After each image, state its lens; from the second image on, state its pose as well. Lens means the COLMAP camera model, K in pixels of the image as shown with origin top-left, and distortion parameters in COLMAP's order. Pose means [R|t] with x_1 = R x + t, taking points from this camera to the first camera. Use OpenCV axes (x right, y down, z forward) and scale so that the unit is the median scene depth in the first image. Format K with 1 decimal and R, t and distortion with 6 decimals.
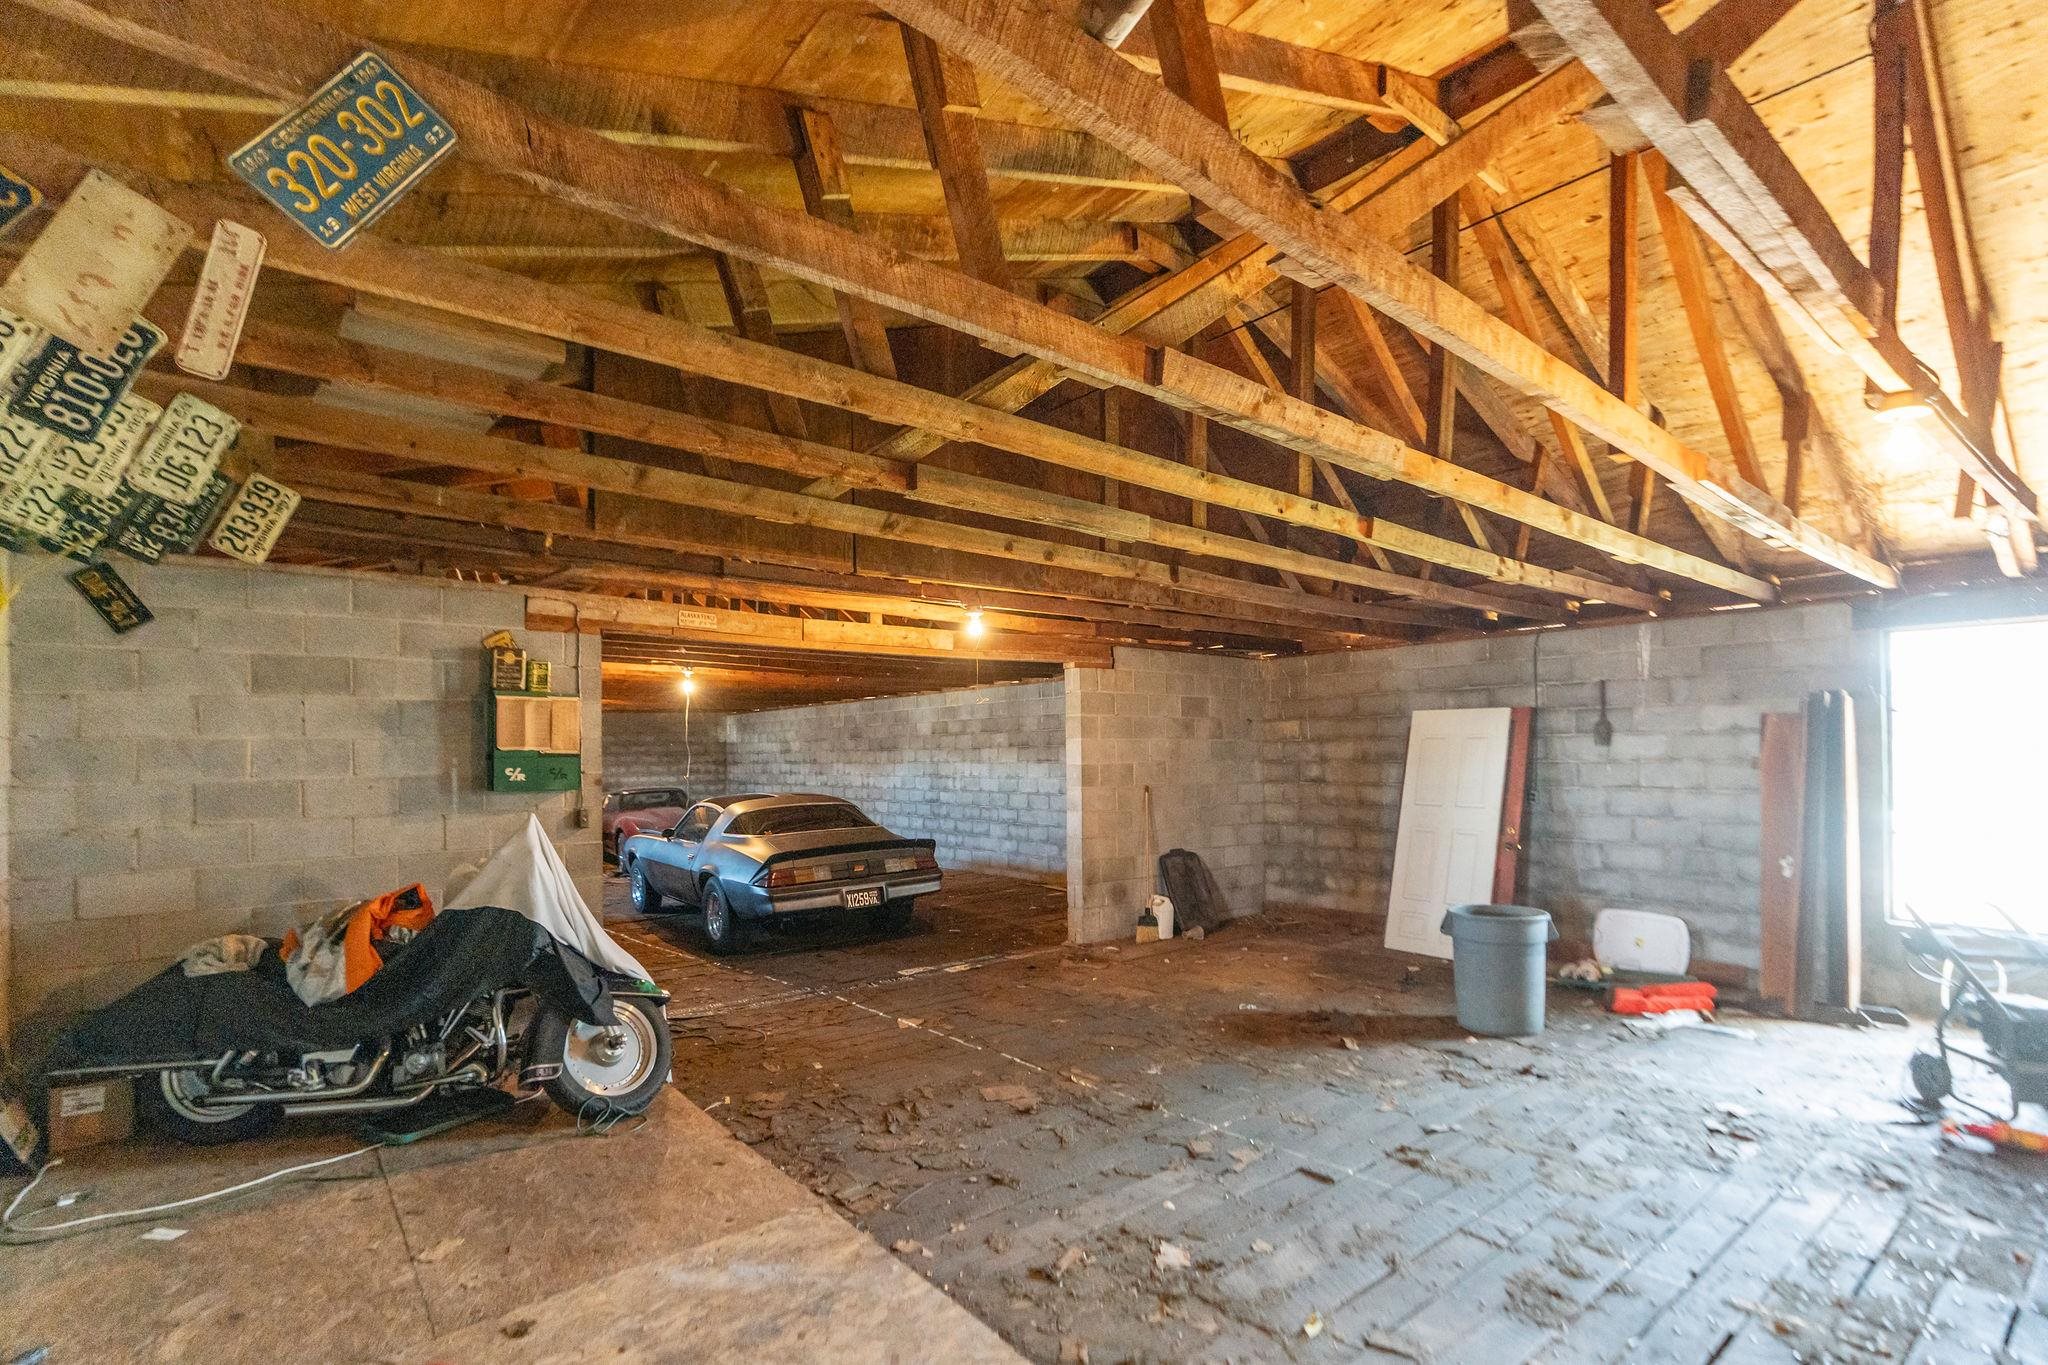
lens RADIAL K [[938.4, 0, 983.2], [0, 938.4, 689.3], [0, 0, 1]] dist [-0.014049, 0.000003]
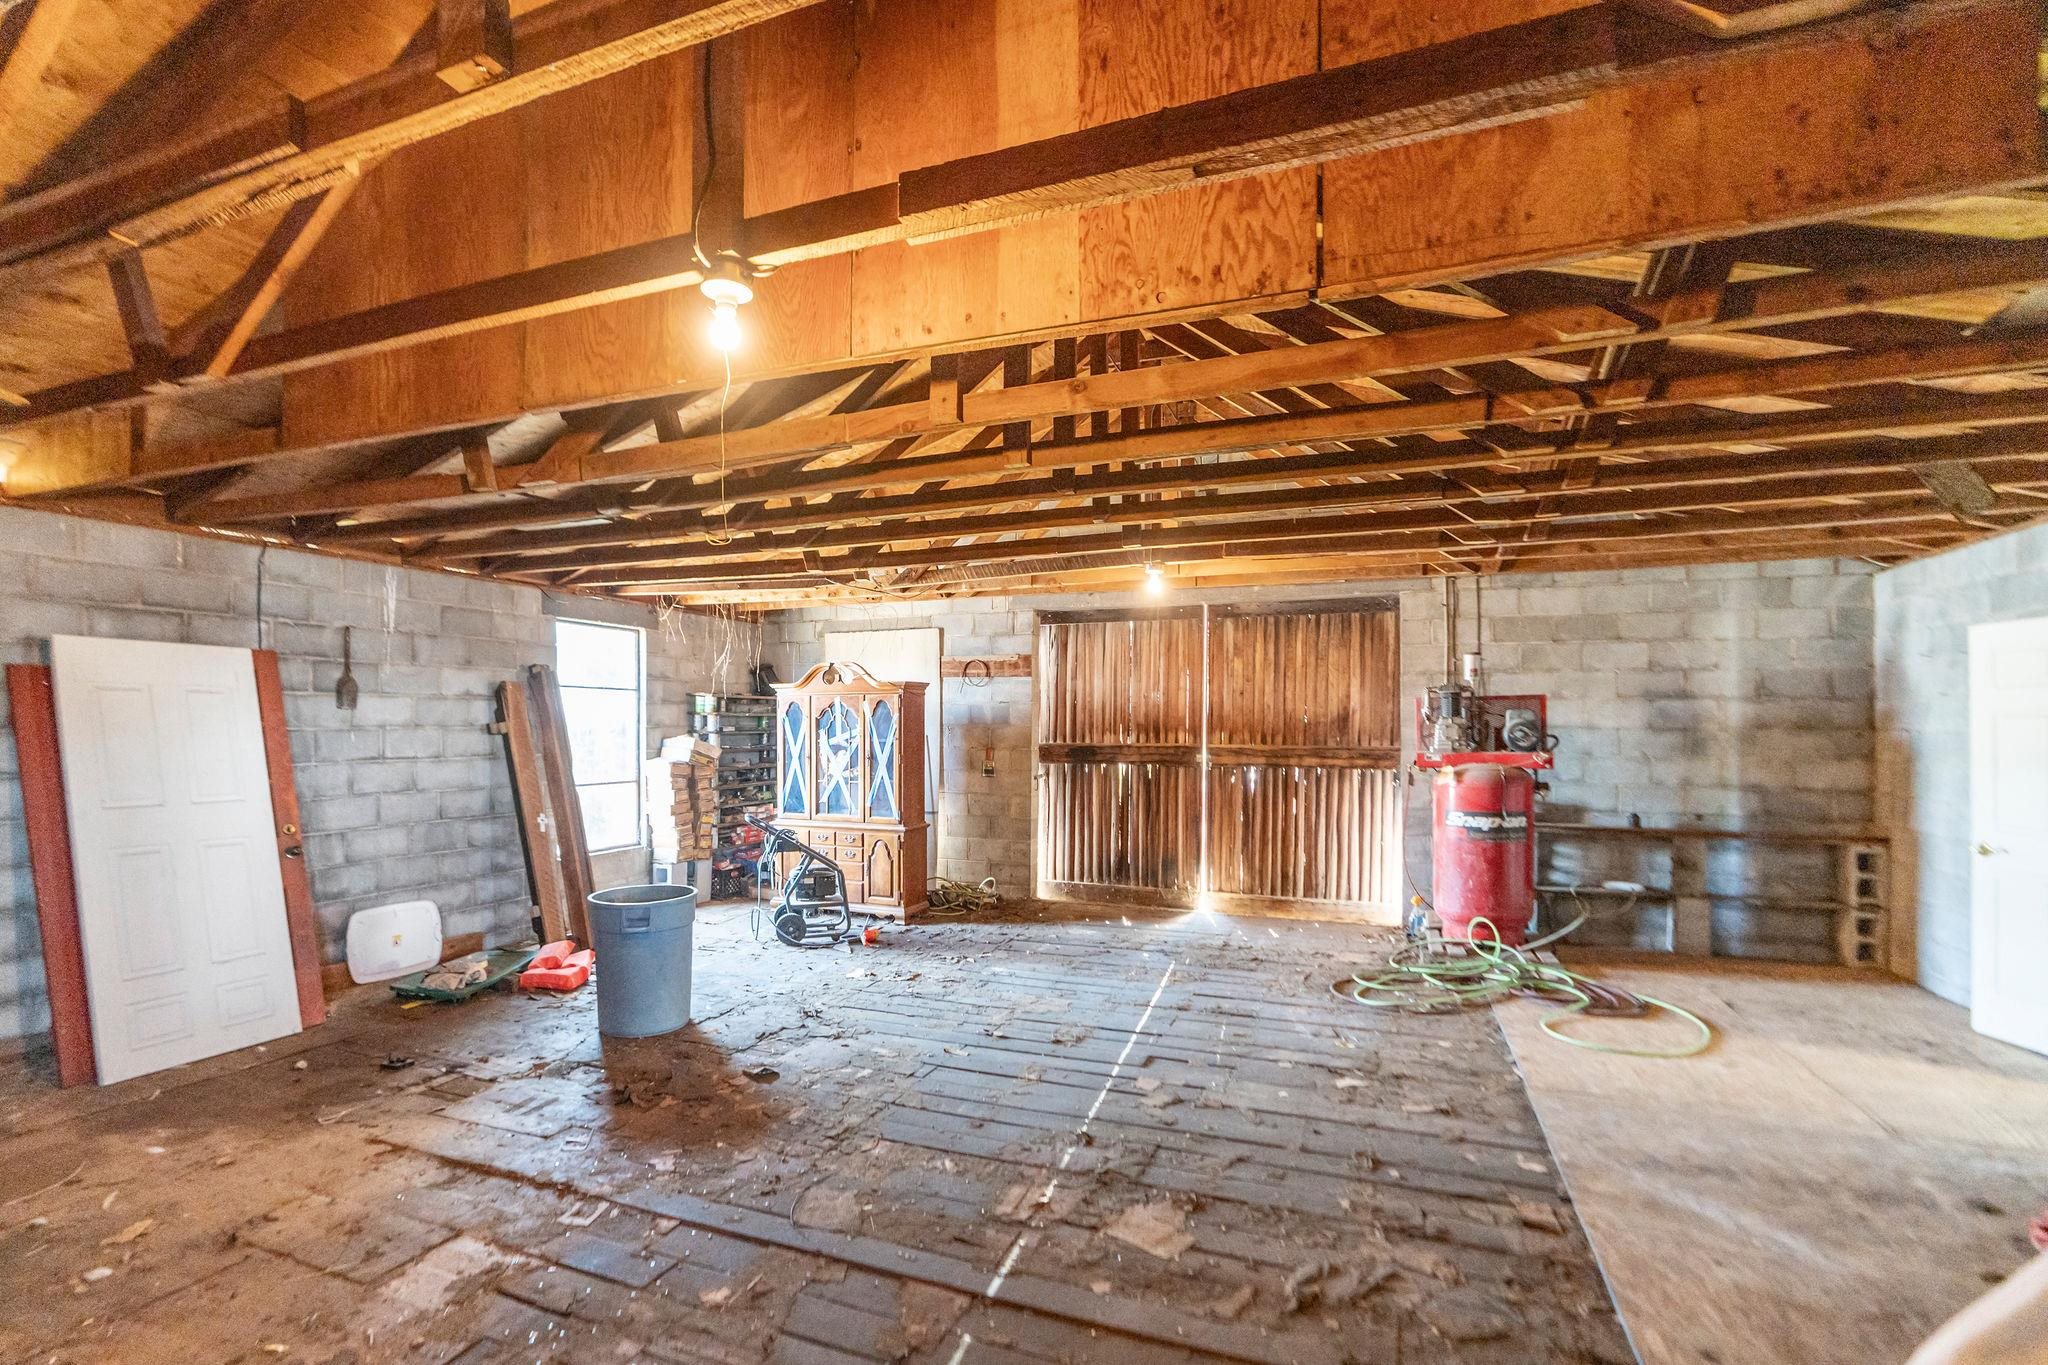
lens RADIAL K [[939.4, 0, 1019.2], [0, 939.4, 709.0], [0, 0, 1]] dist [0.001791, 0.000282]
pose [[-0.514982, 0.017197, 0.857028, -0.327022], [-0.057627, 0.996842, -0.054630, 0.074722], [-0.855262, -0.077522, -0.512365, 0.961765]]
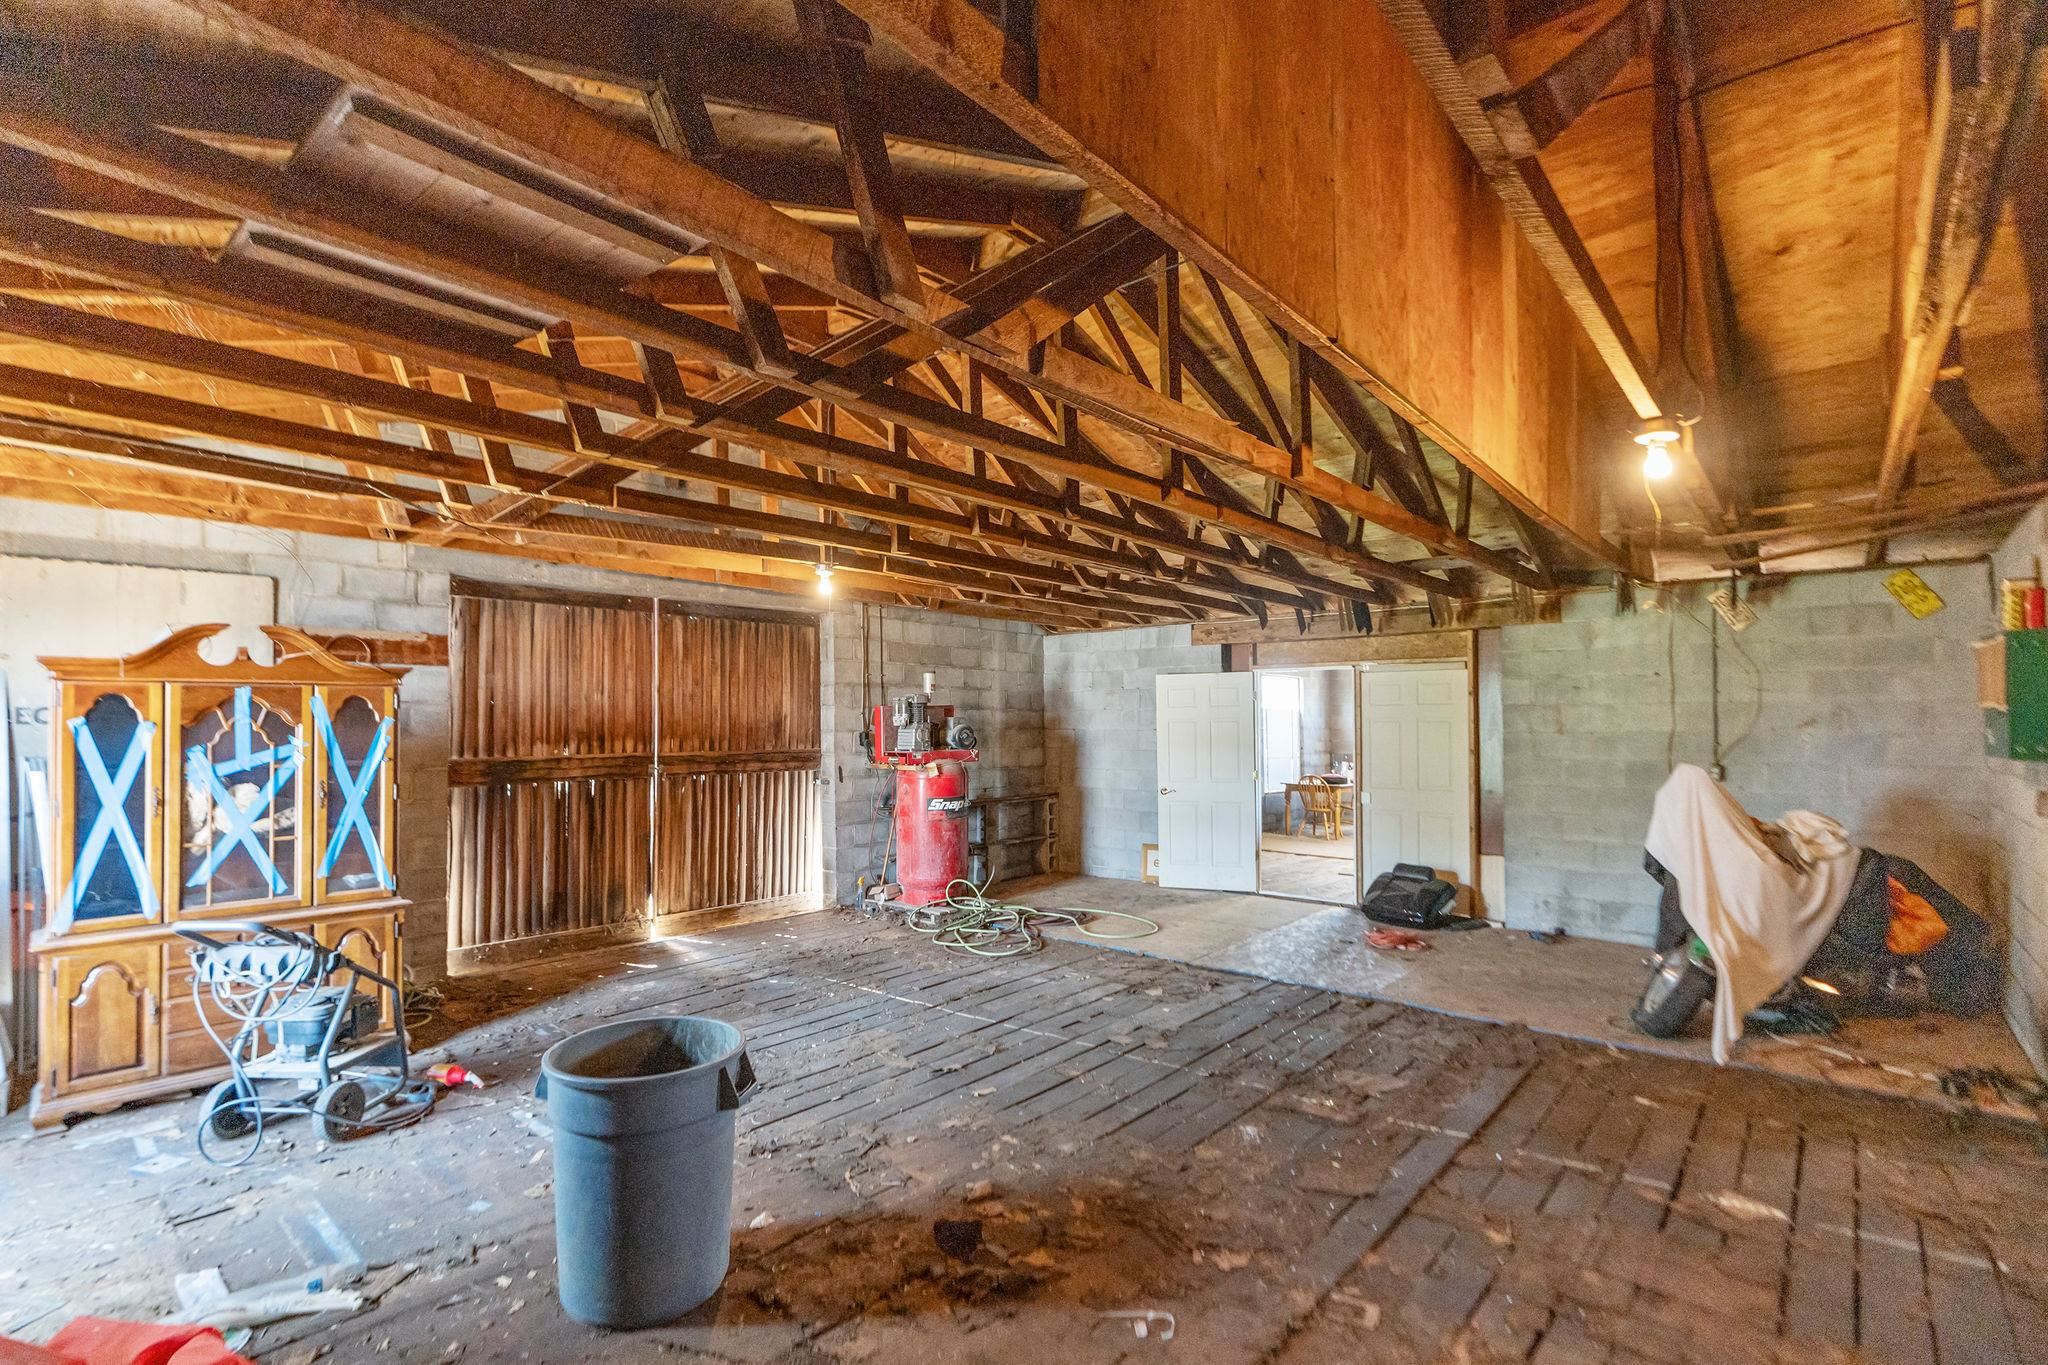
lens RADIAL K [[938.4, 0, 983.2], [0, 938.4, 689.3], [0, 0, 1]] dist [-0.014049, 0.000003]
pose [[-0.985763, 0.005261, -0.168059, 0.377644], [0.022964, 0.994357, -0.103570, 0.087509], [0.166566, -0.105955, -0.980321, 1.261451]]
